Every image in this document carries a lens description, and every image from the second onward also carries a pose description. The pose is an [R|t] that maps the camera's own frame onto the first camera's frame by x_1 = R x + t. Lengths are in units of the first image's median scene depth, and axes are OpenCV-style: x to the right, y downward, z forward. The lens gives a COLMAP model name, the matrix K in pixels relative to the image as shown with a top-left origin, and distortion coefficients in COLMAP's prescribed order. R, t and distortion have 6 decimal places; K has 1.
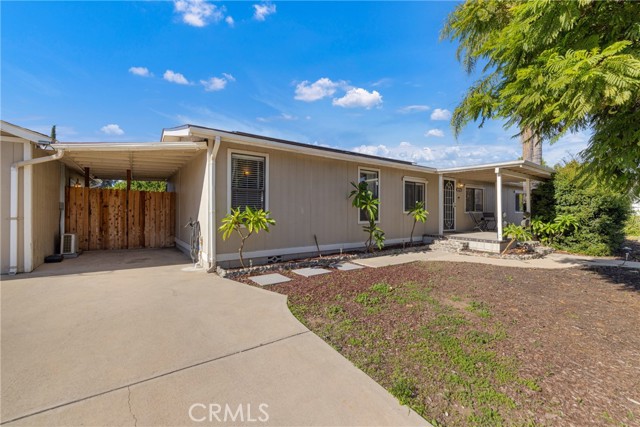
lens RADIAL K [[268.5, 0, 320.0], [0, 268.5, 213.5], [0, 0, 1]] dist [0.001789, 0.000140]
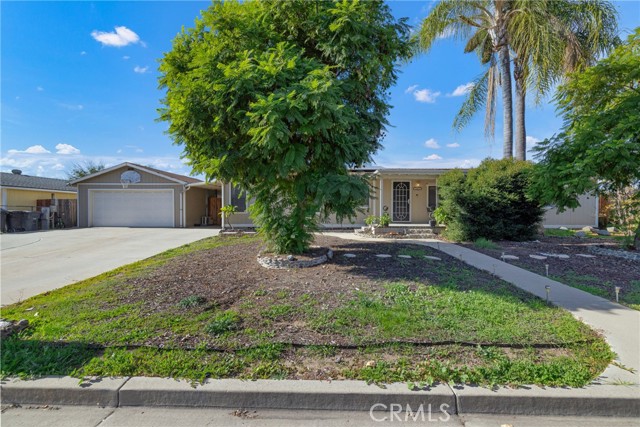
lens RADIAL K [[277.0, 0, 320.0], [0, 277.0, 213.5], [0, 0, 1]] dist [0.001776, -0.000085]
pose [[0.797001, 0.002539, -0.603973, 1.484448], [-0.003498, 0.999994, -0.000412, 0.041779], [0.603968, 0.002441, 0.797005, -0.408387]]
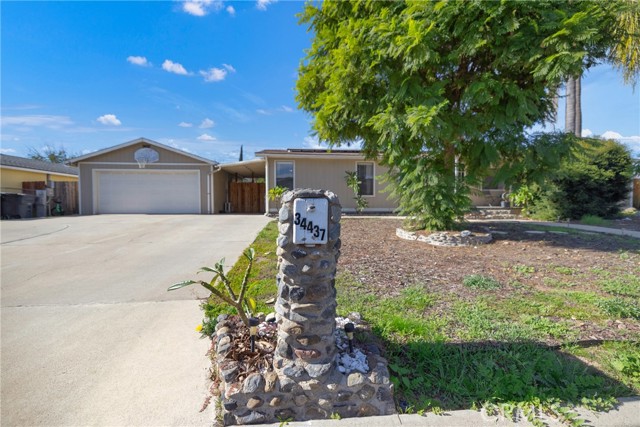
lens RADIAL K [[277.0, 0, 320.0], [0, 277.0, 213.5], [0, 0, 1]] dist [0.001776, -0.000085]
pose [[0.862887, 0.011022, -0.505276, 0.905830], [0.001067, 0.999720, 0.023629, 0.111320], [0.505395, -0.020928, 0.862634, -0.614656]]
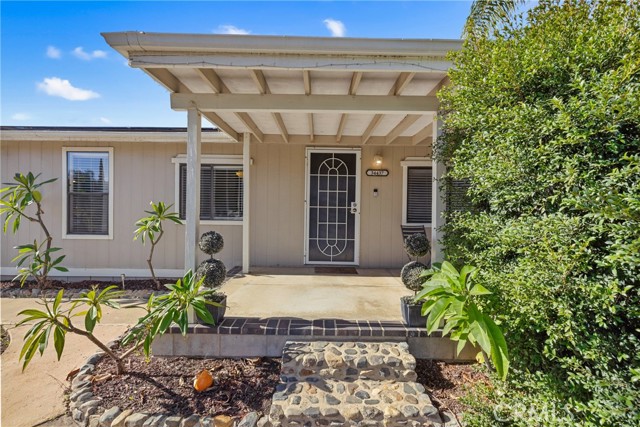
lens RADIAL K [[277.0, 0, 320.0], [0, 277.0, 213.5], [0, 0, 1]] dist [0.001776, -0.000085]
pose [[0.817189, 0.003899, -0.576356, 1.135408], [-0.011510, 0.999888, -0.009555, -0.025446], [0.576255, 0.014442, 0.817143, 0.931064]]
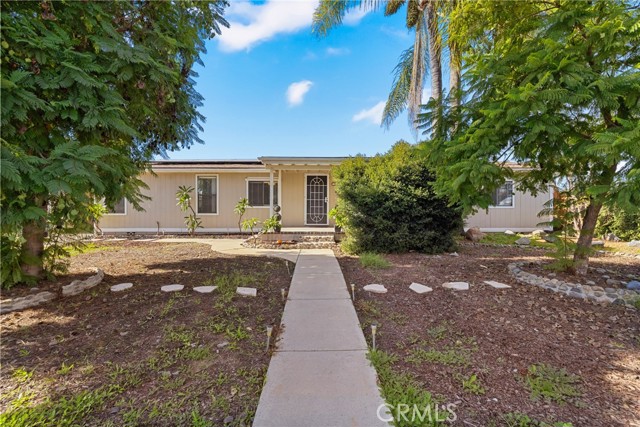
lens RADIAL K [[272.5, 0, 313.2], [0, 272.5, 212.8], [0, 0, 1]] dist [0.001784, 0.000134]
pose [[0.810066, 0.001106, -0.586338, 1.670677], [-0.000255, 0.999999, 0.001534, 0.026079], [0.586339, -0.001094, 0.810065, 0.225166]]
